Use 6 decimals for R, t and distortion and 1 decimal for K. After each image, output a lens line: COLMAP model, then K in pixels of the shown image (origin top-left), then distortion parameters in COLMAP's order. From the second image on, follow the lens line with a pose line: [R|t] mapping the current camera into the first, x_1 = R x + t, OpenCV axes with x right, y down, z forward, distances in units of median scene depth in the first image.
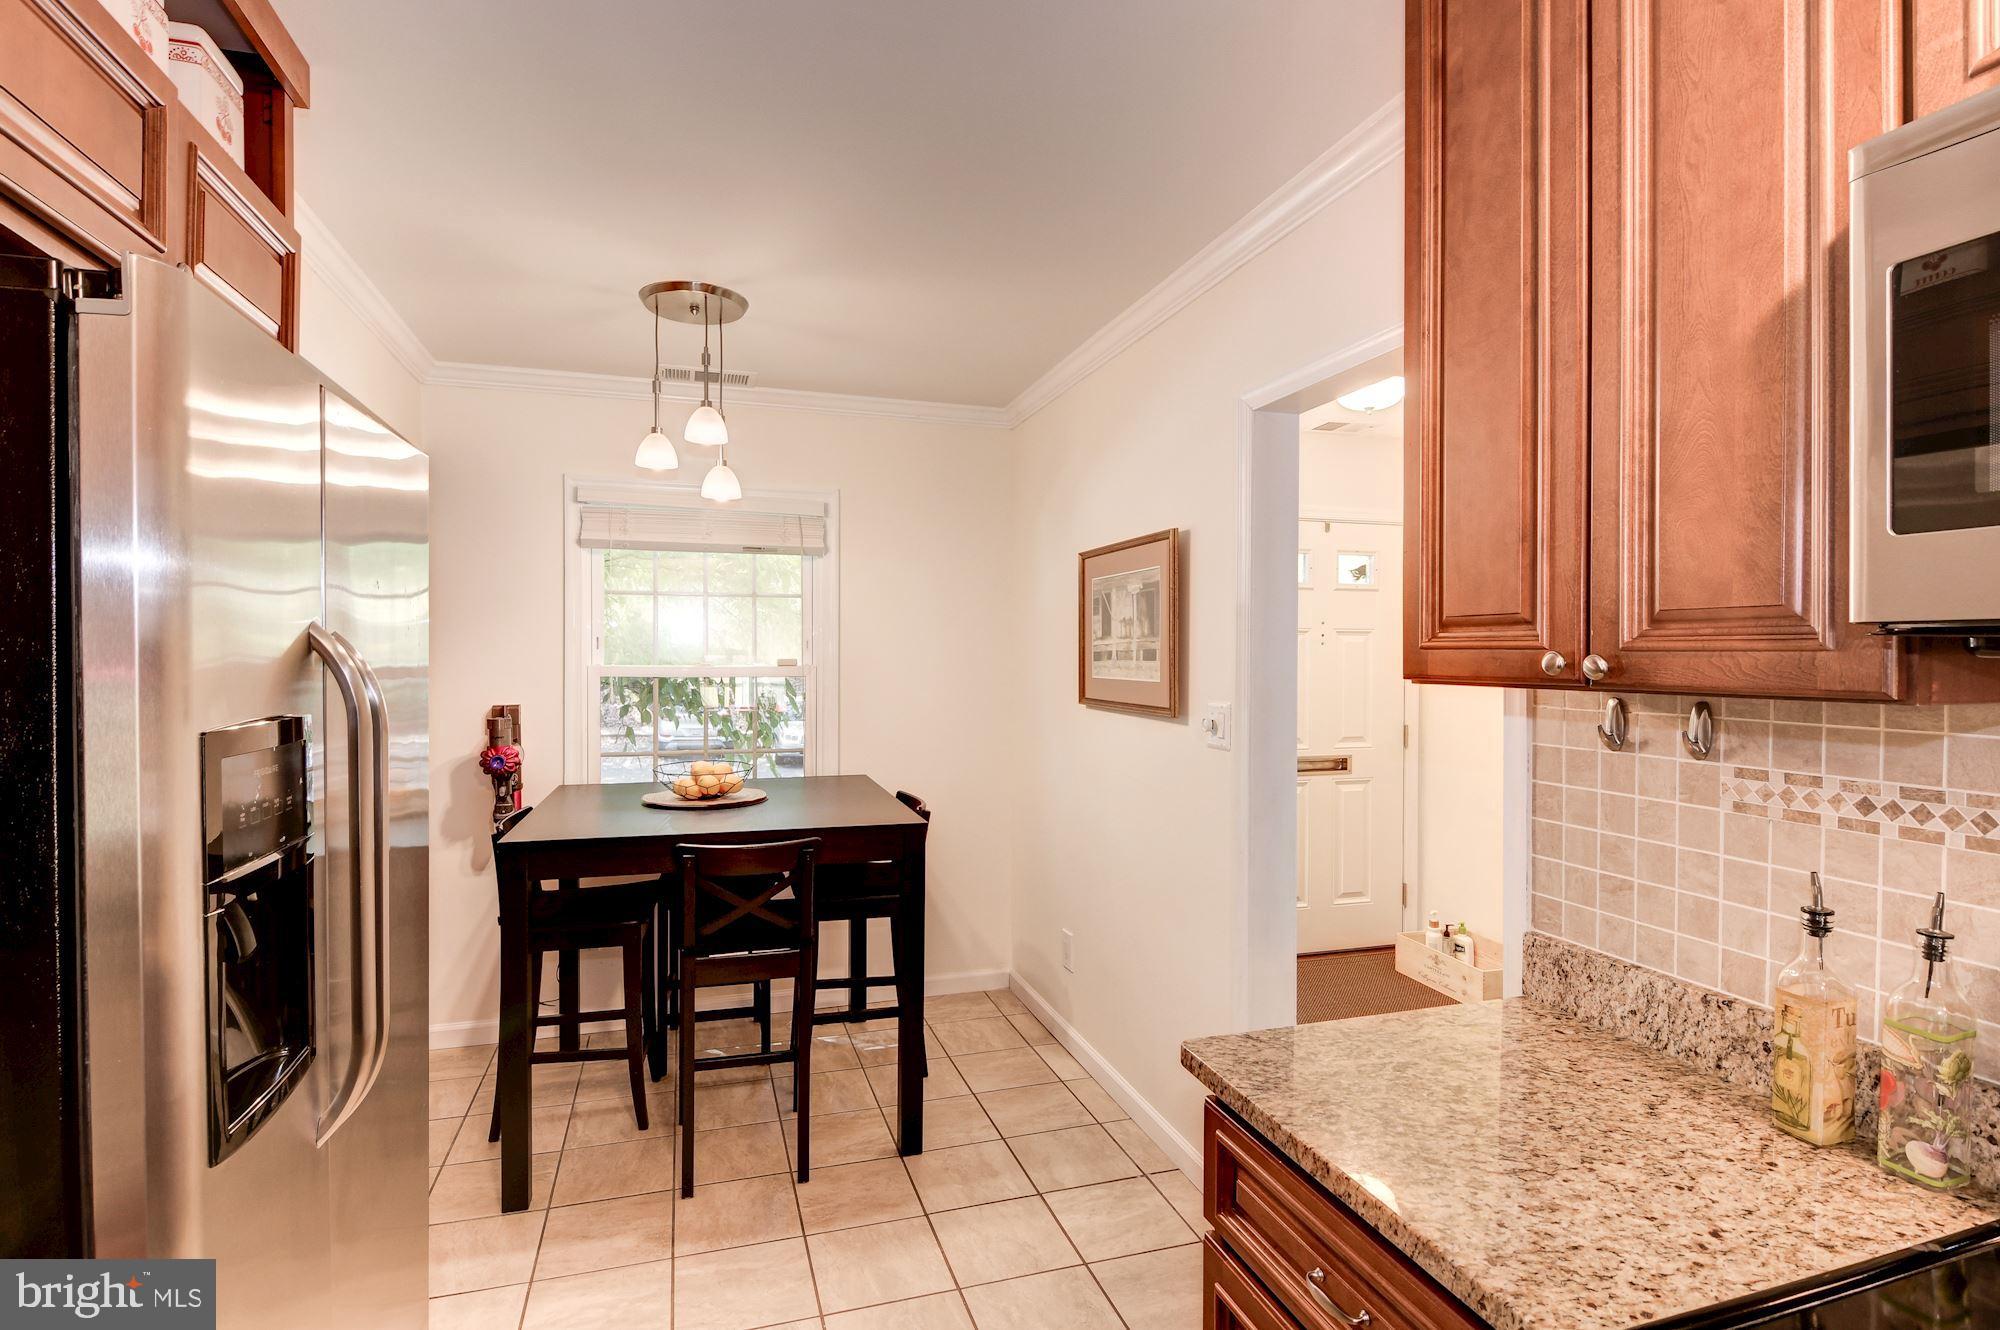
lens RADIAL K [[1034.8, 0, 1000.0], [0, 1034.8, 665.0], [0, 0, 1]] dist [0.001344, -0.000087]
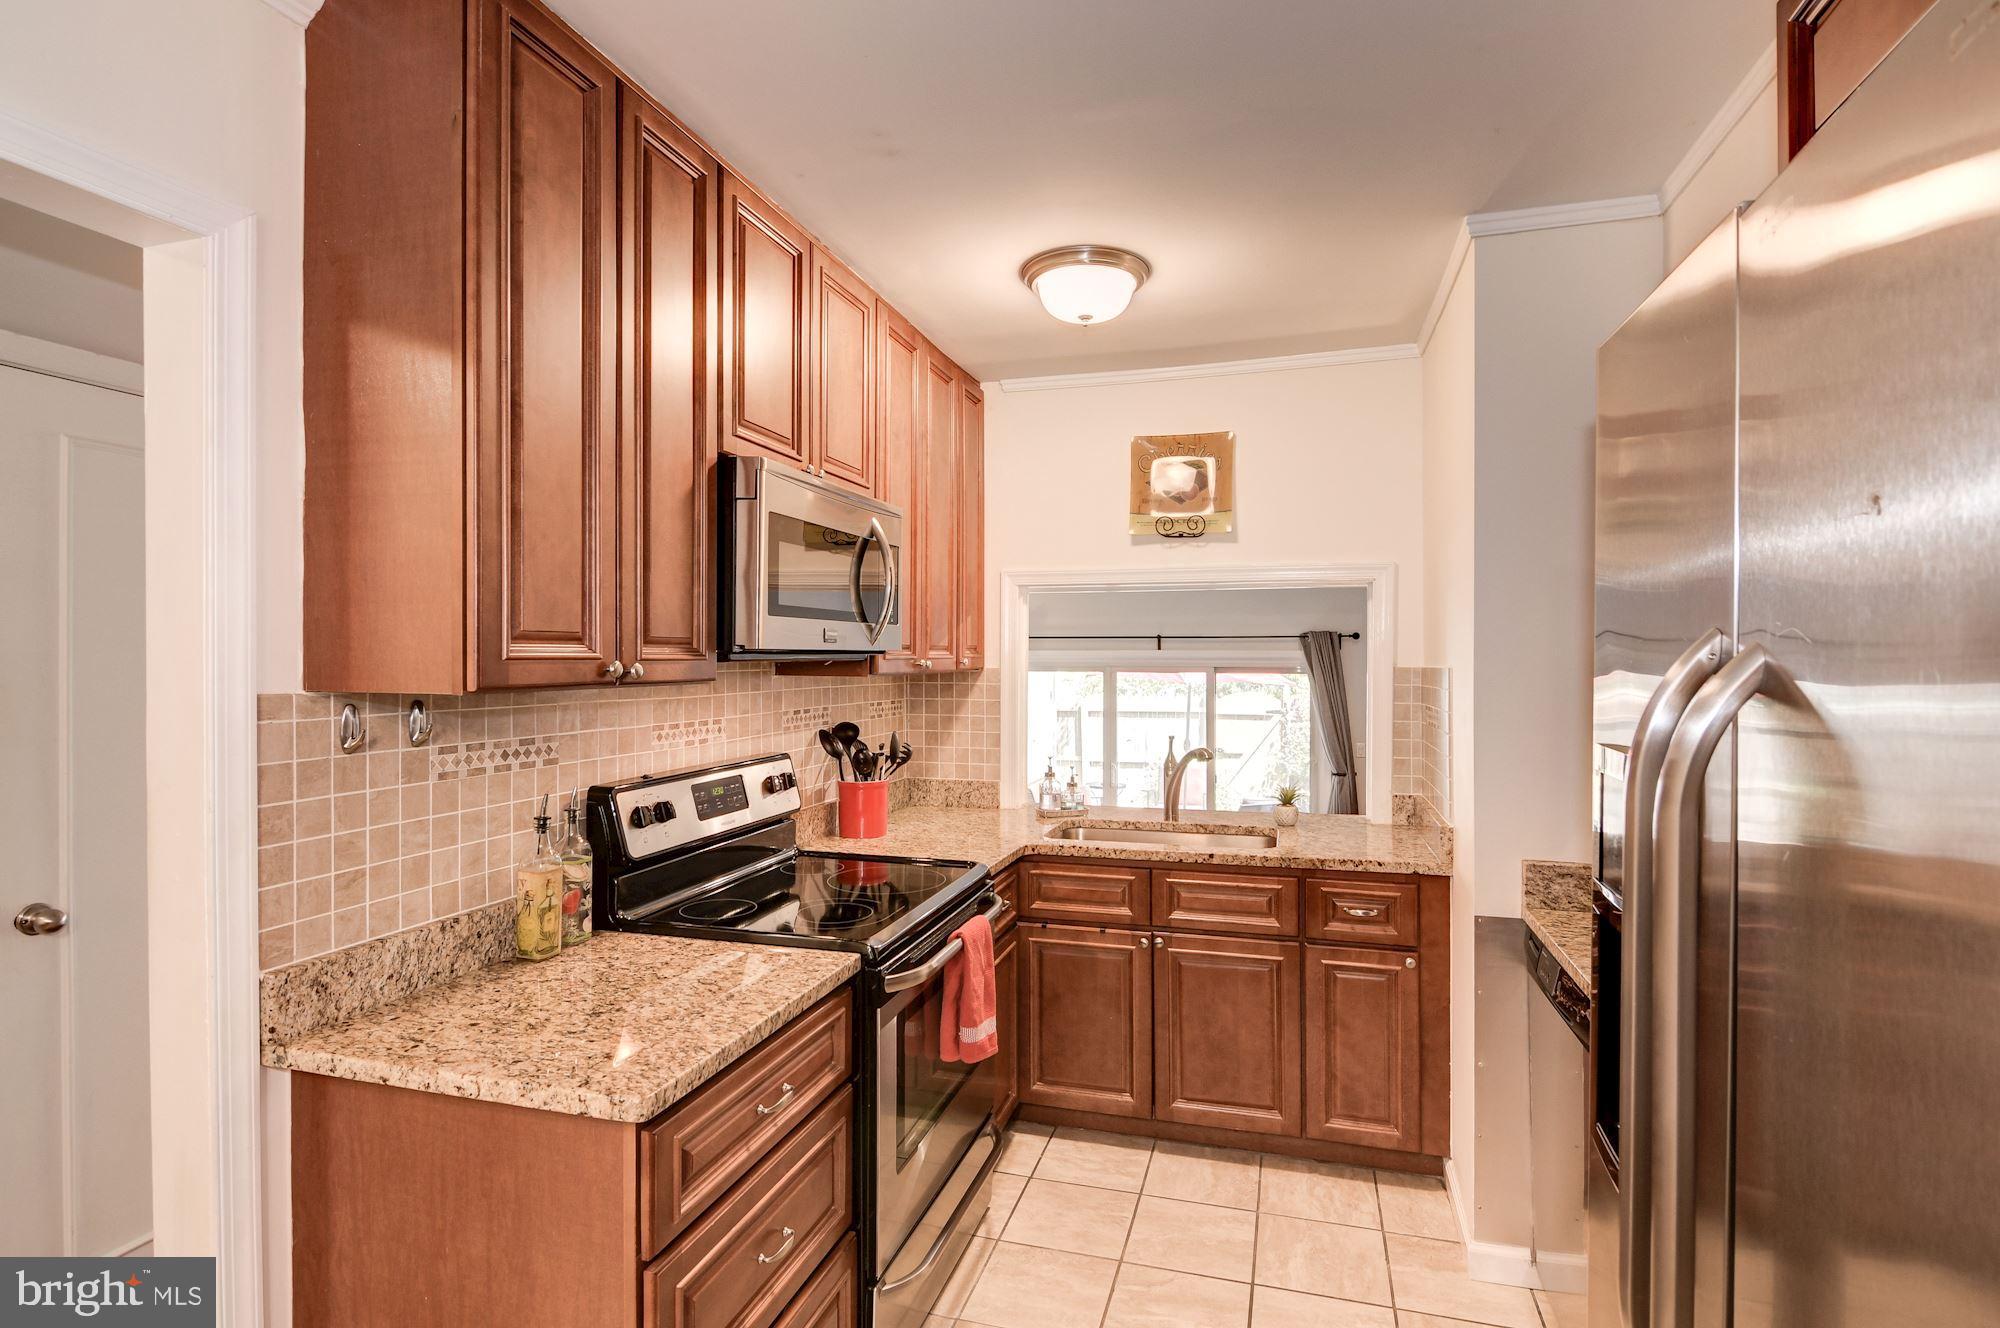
lens RADIAL K [[991.2, 0, 1034.0], [0, 991.2, 662.5], [0, 0, 1]] dist [0.018182, -0.017319]
pose [[-0.850987, -0.006700, 0.525144, -0.626849], [0.002692, 0.999850, 0.017119, -0.030668], [-0.525180, 0.015982, -0.850841, 1.723779]]
